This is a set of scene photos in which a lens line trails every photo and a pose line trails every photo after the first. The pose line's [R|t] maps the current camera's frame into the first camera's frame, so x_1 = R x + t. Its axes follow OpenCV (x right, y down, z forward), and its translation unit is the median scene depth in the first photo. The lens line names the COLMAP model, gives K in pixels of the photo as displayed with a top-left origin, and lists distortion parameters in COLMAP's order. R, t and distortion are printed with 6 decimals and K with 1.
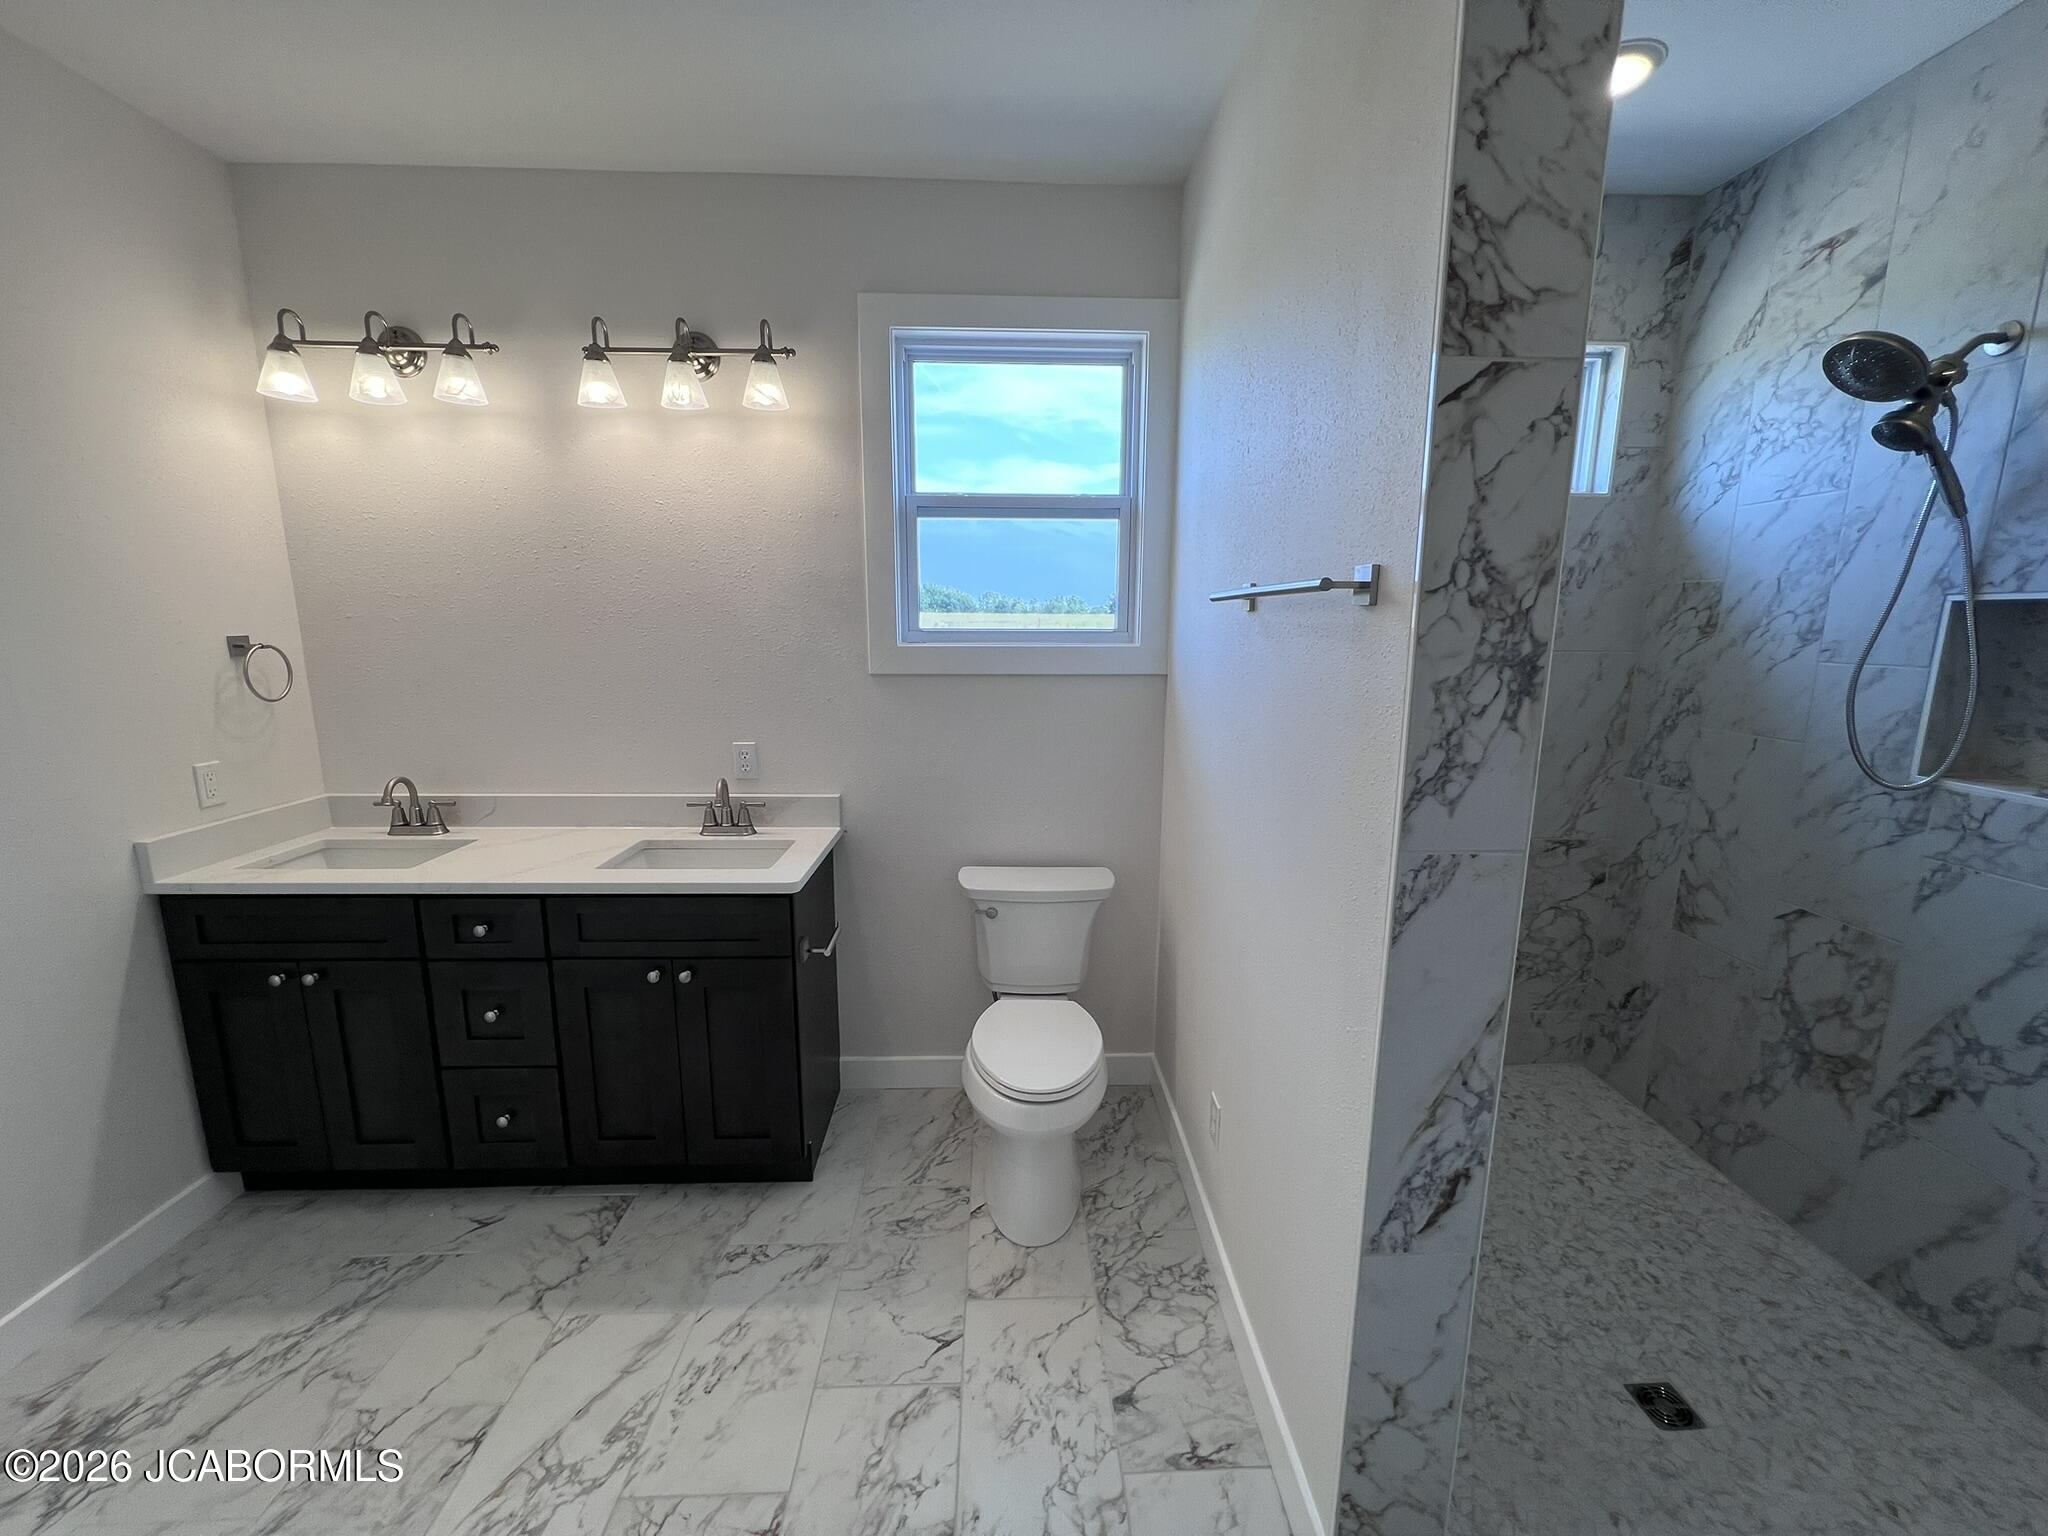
lens RADIAL K [[813.4, 0, 1029.6], [0, 813.4, 767.1], [0, 0, 1]] dist [-0.000875, 0.000109]
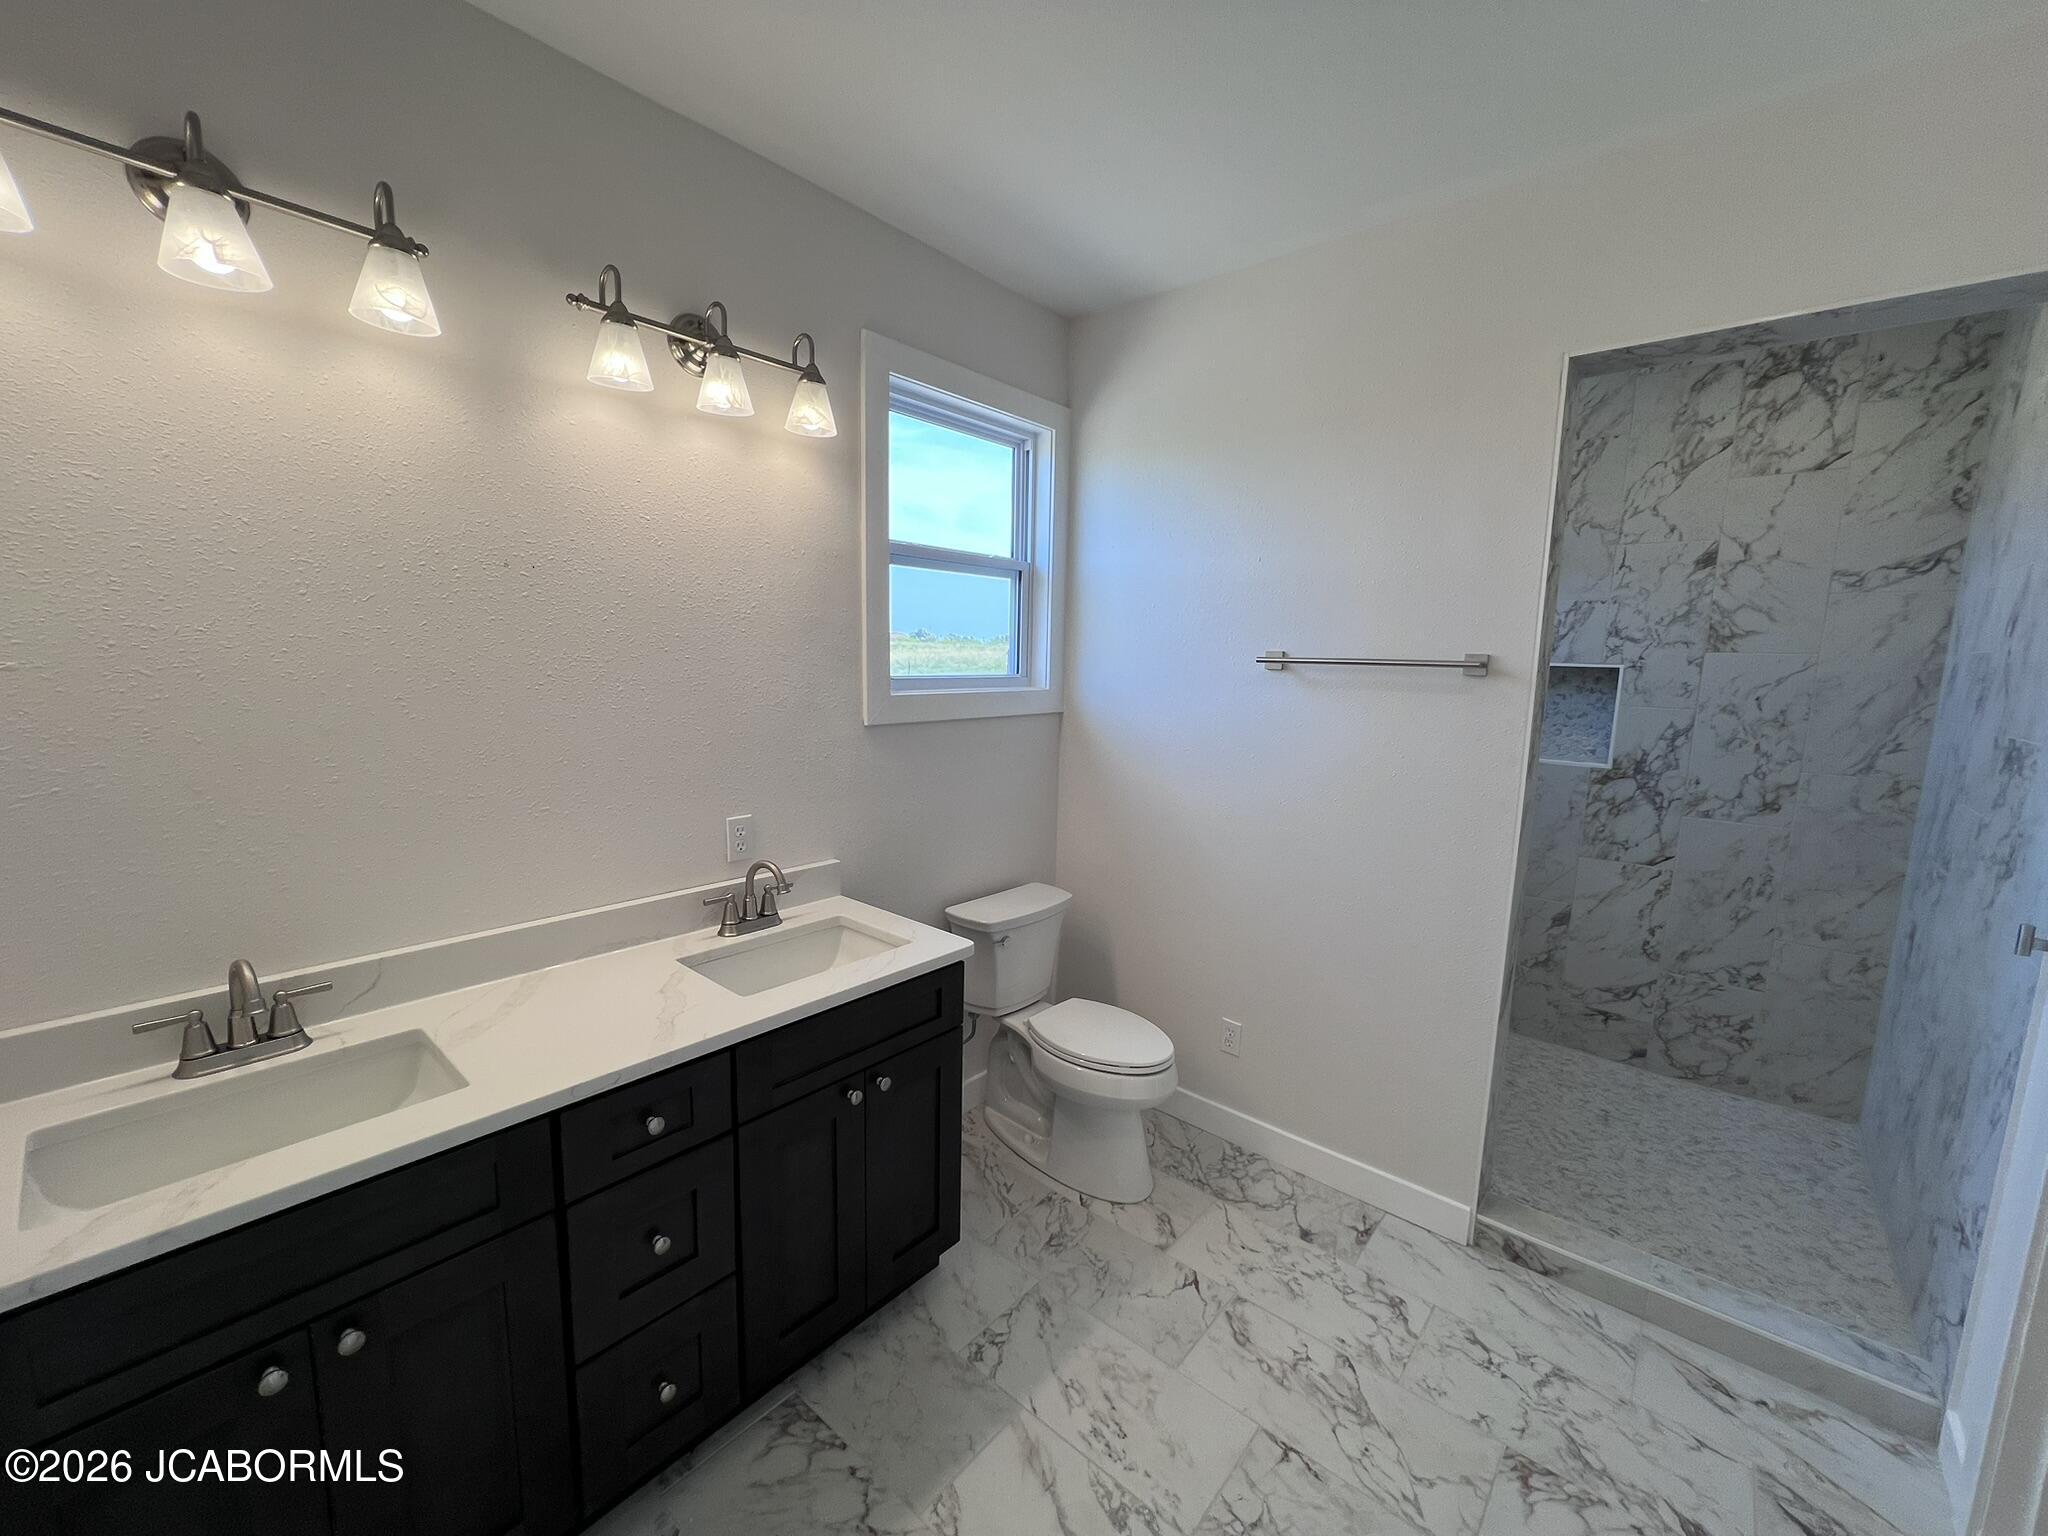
lens RADIAL K [[813.4, 0, 1029.6], [0, 813.4, 767.1], [0, 0, 1]] dist [-0.000875, 0.000109]
pose [[0.681142, -0.092832, 0.726242, -0.945335], [0.110040, 0.993642, 0.023806, -0.085453], [-0.723835, 0.063701, 0.687027, 0.275201]]
